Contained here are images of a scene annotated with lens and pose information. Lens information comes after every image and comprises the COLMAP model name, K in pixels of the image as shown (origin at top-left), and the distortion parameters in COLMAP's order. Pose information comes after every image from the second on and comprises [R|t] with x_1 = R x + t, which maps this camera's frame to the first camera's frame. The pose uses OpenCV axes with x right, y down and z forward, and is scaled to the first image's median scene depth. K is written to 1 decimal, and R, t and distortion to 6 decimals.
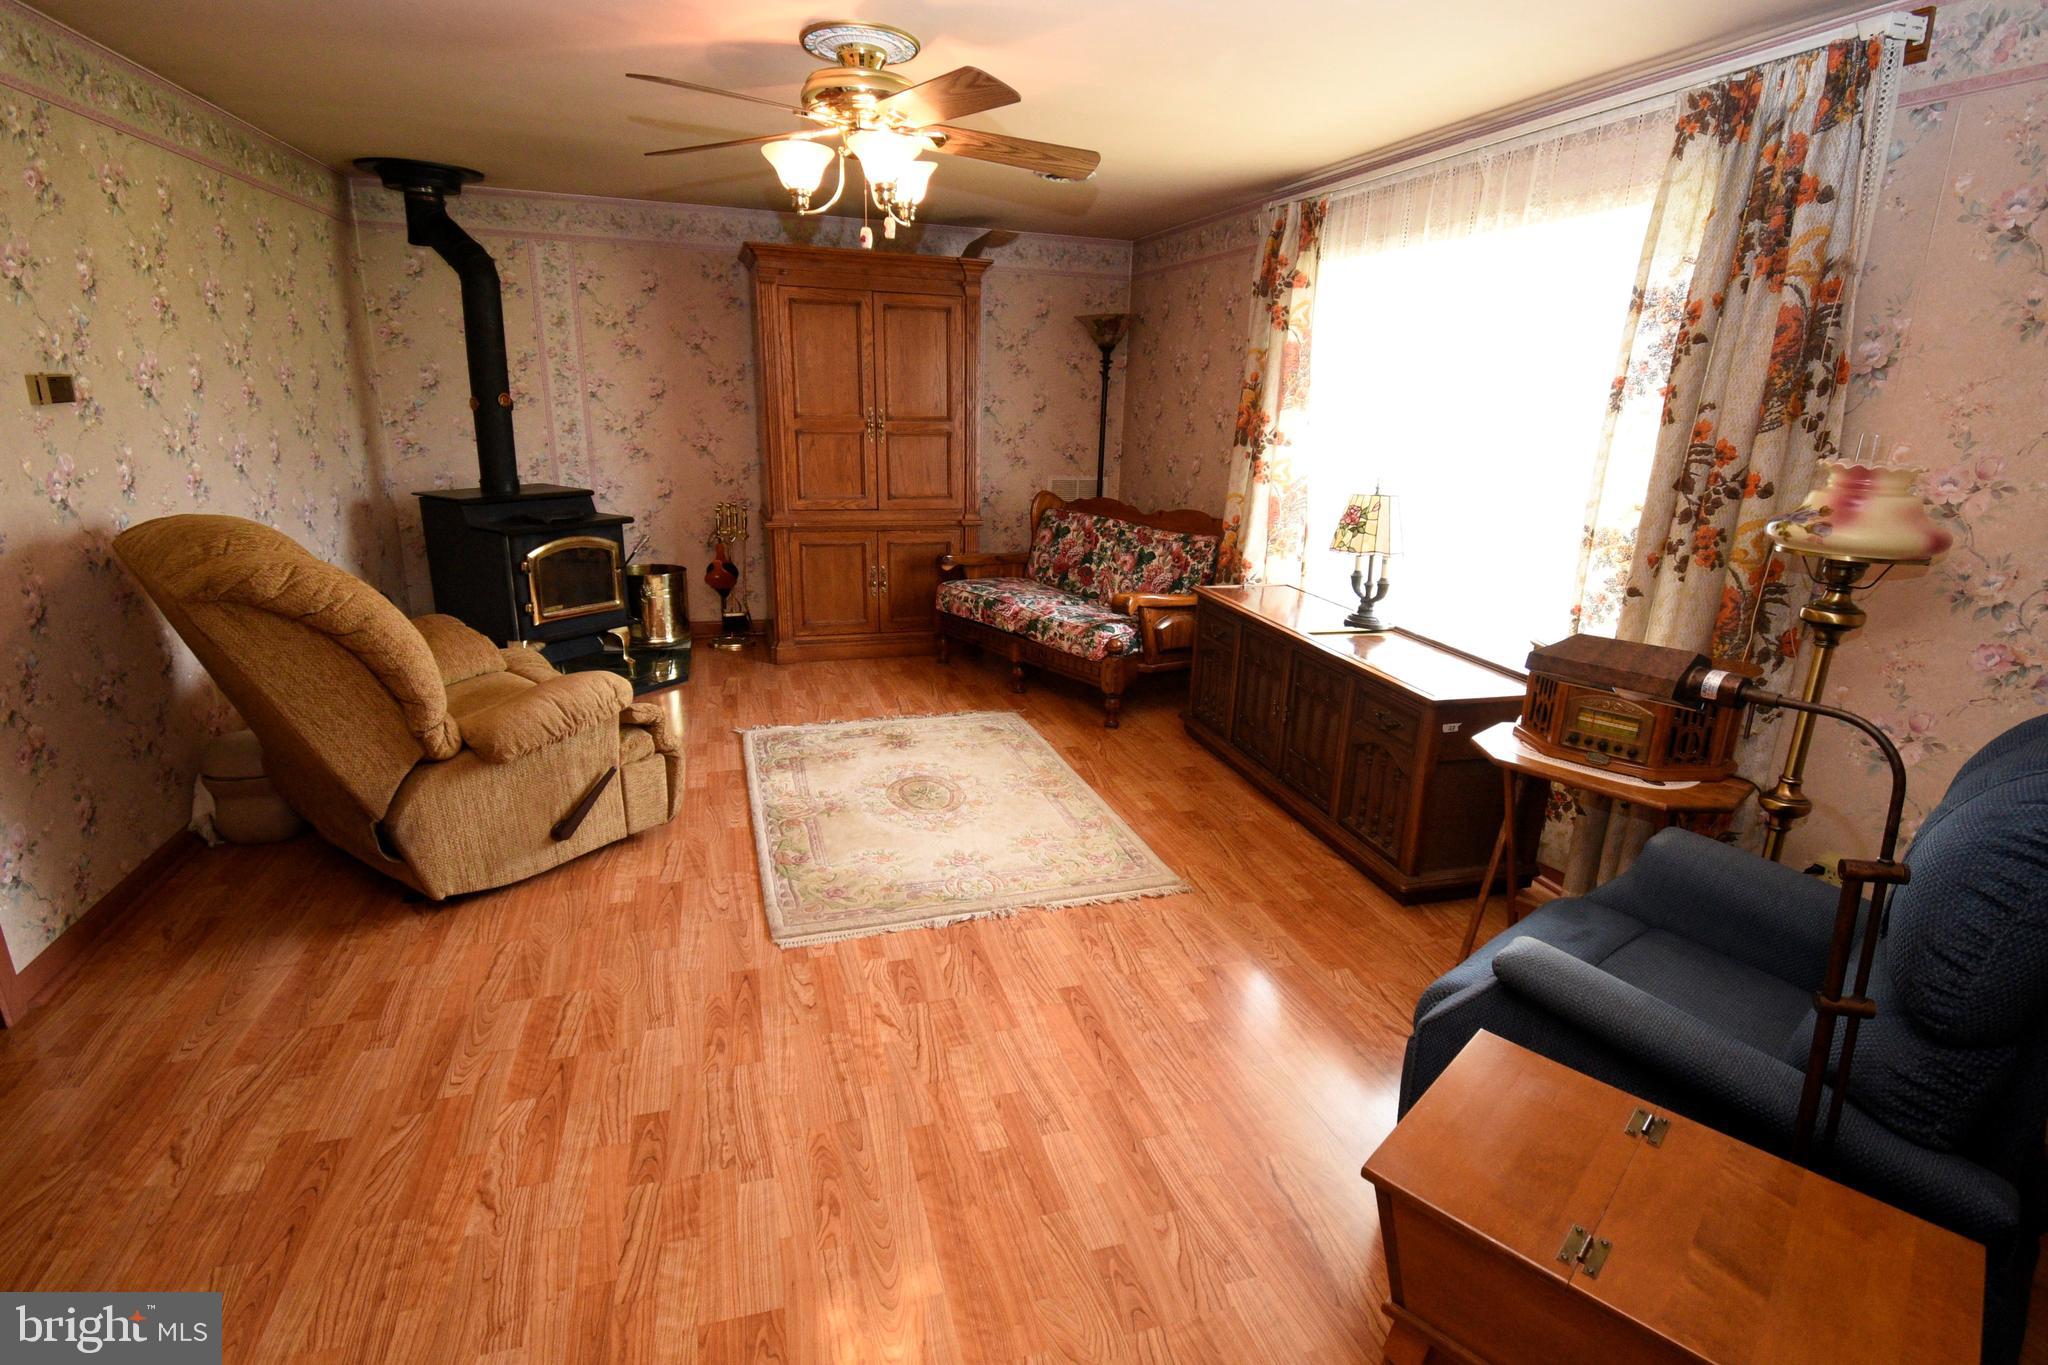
lens RADIAL K [[997.0, 0, 1031.3], [0, 997.0, 691.6], [0, 0, 1]] dist [0.023648, -0.028329]
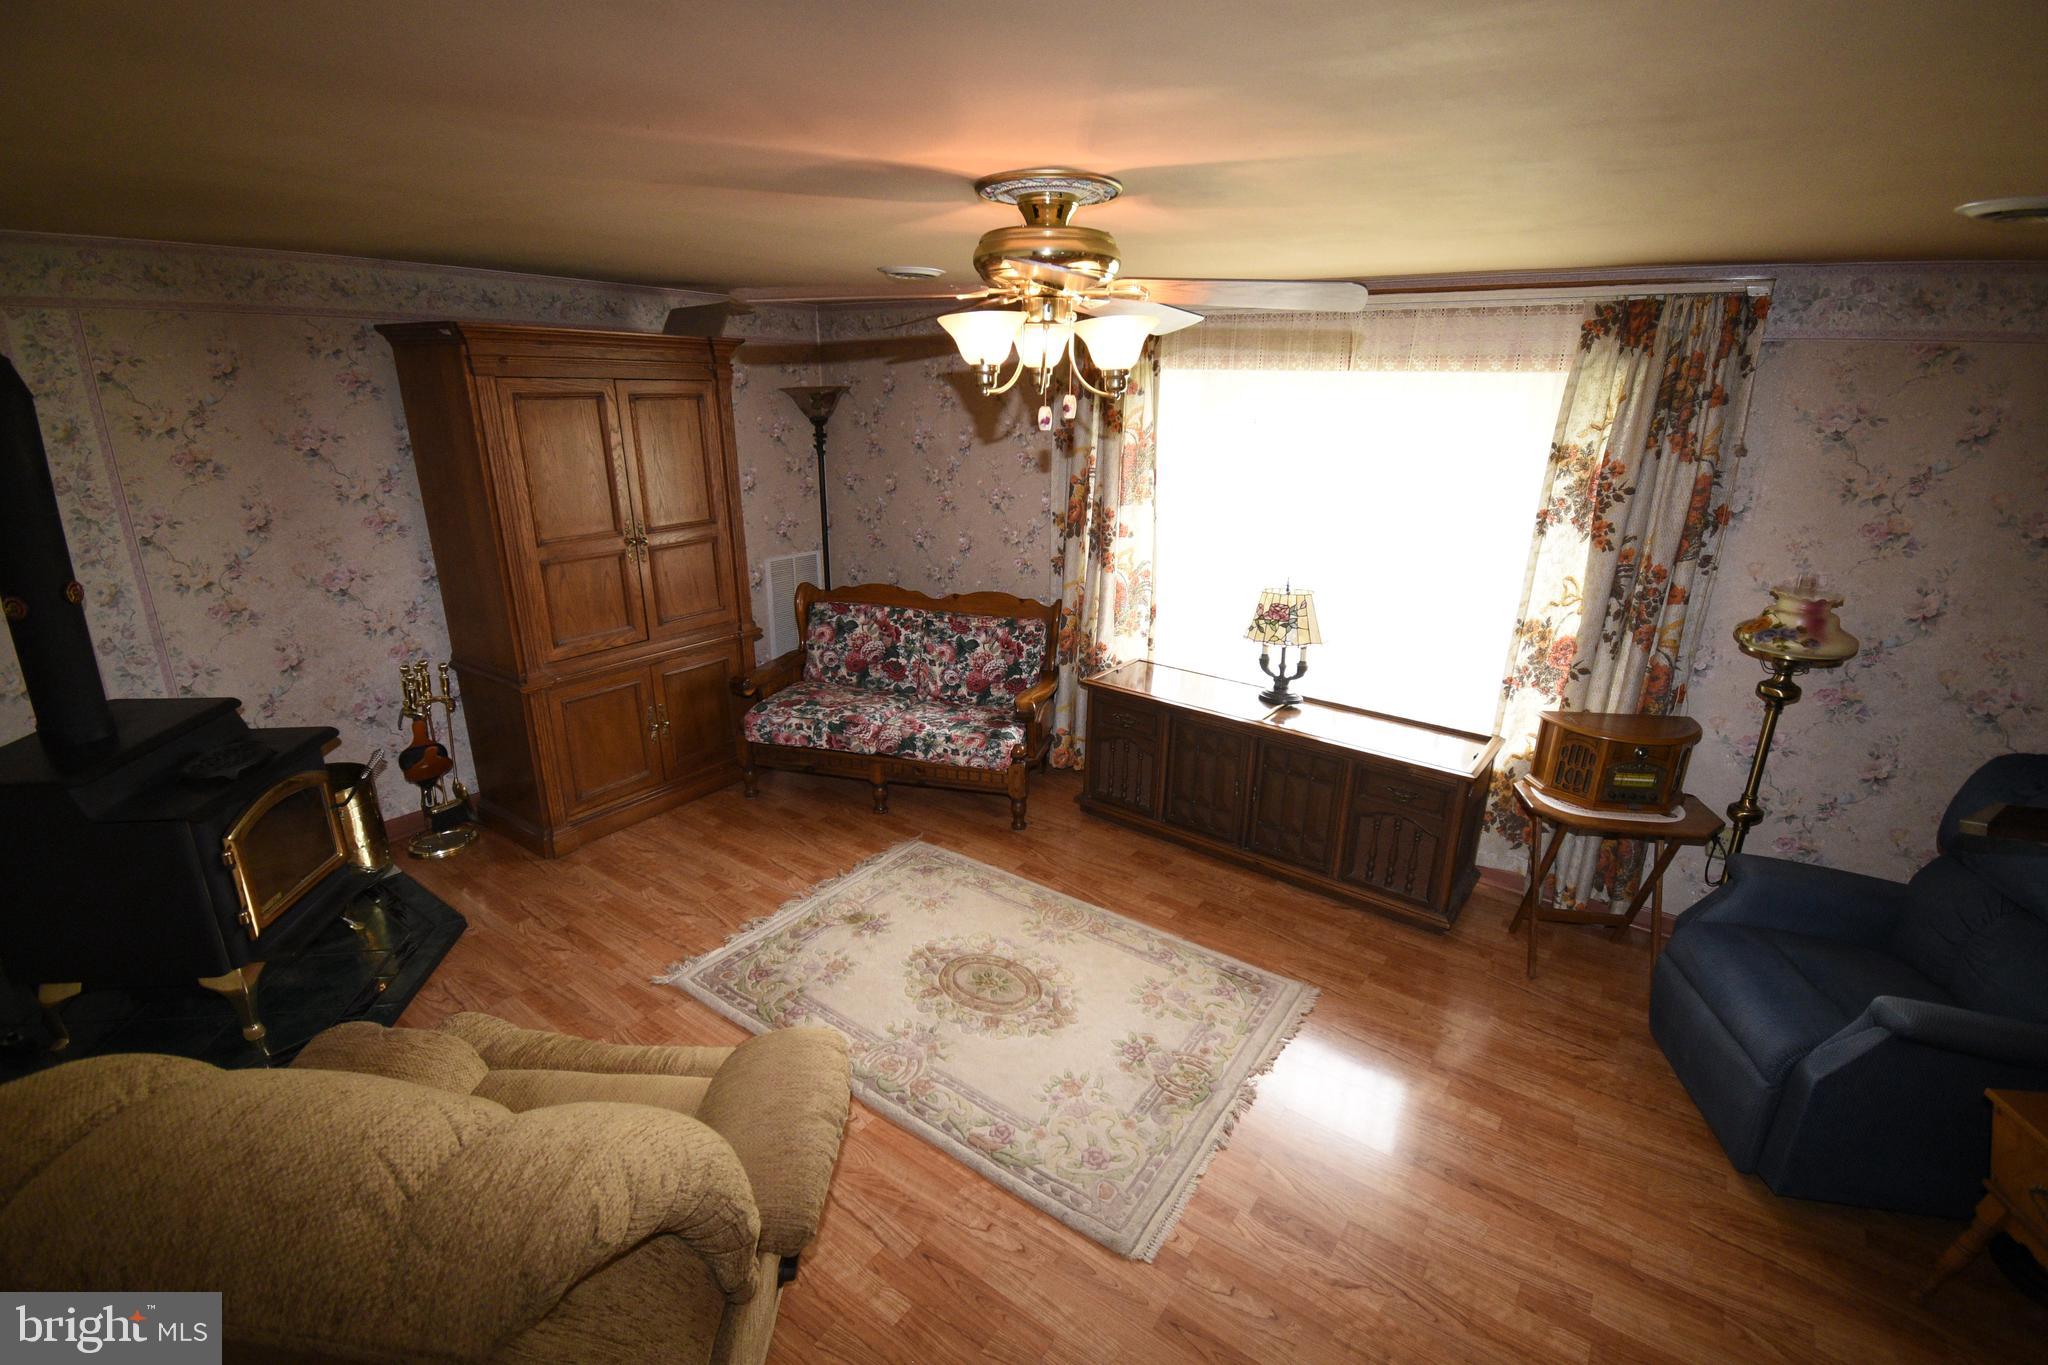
lens RADIAL K [[914.1, 0, 1034.7], [0, 914.1, 690.2], [0, 0, 1]] dist [0.029124, -0.029000]
pose [[0.796339, -0.206874, 0.568372, -0.412864], [0.180708, 0.978146, 0.102833, -0.197675], [-0.577225, 0.020819, 0.816320, 0.243311]]
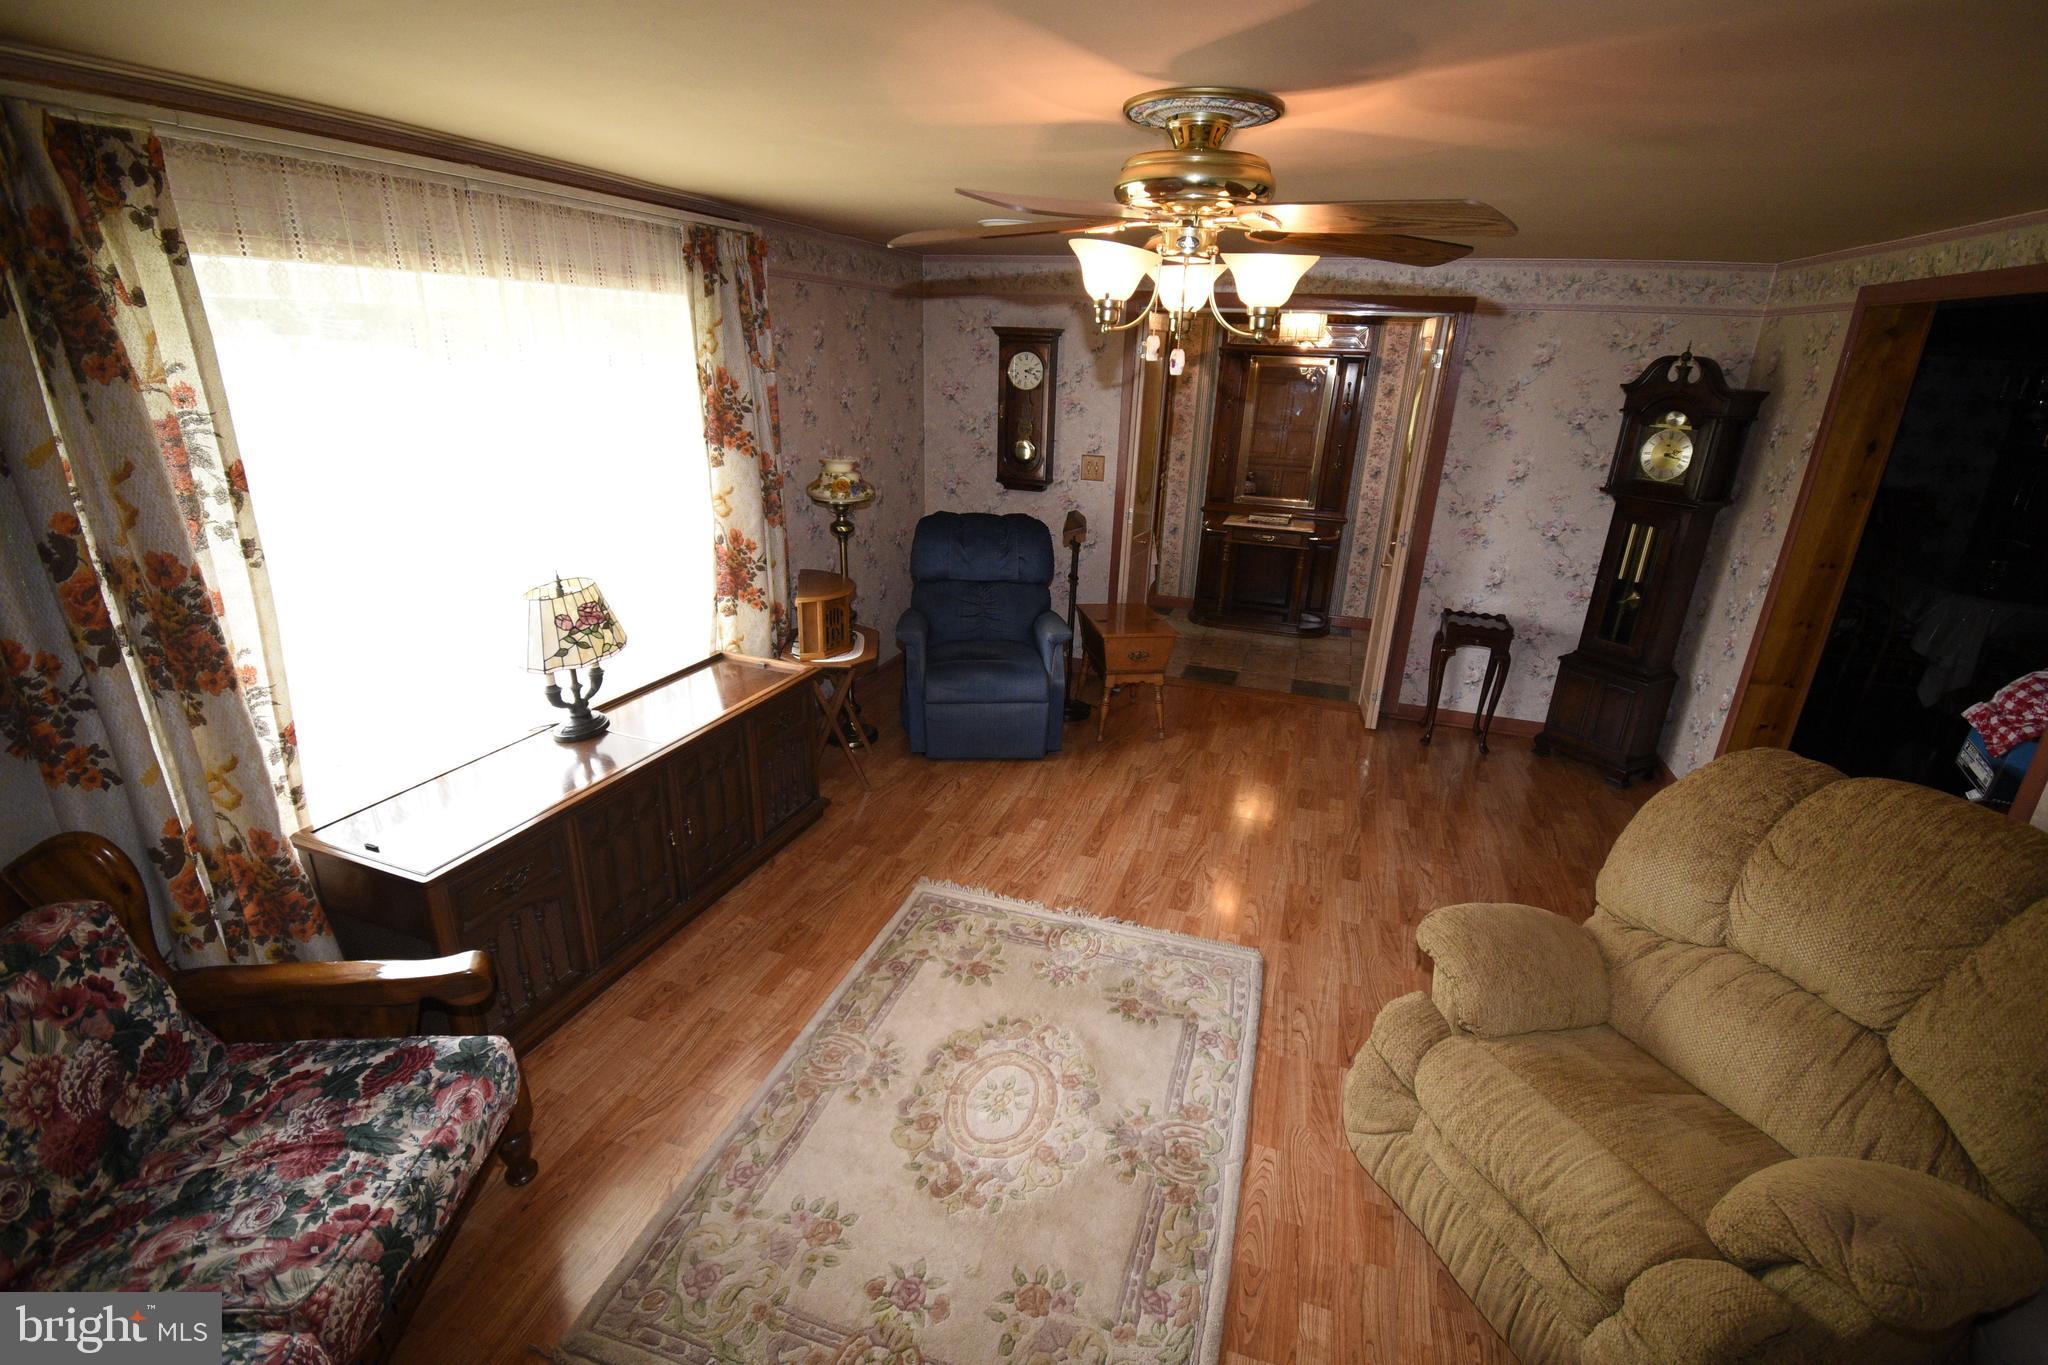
lens RADIAL K [[914.1, 0, 1034.7], [0, 914.1, 690.2], [0, 0, 1]] dist [0.029124, -0.029000]
pose [[-0.814005, -0.261158, 0.518837, -0.325059], [0.107745, 0.809838, 0.576674, -0.425737], [-0.570777, 0.525318, -0.631074, 1.045607]]
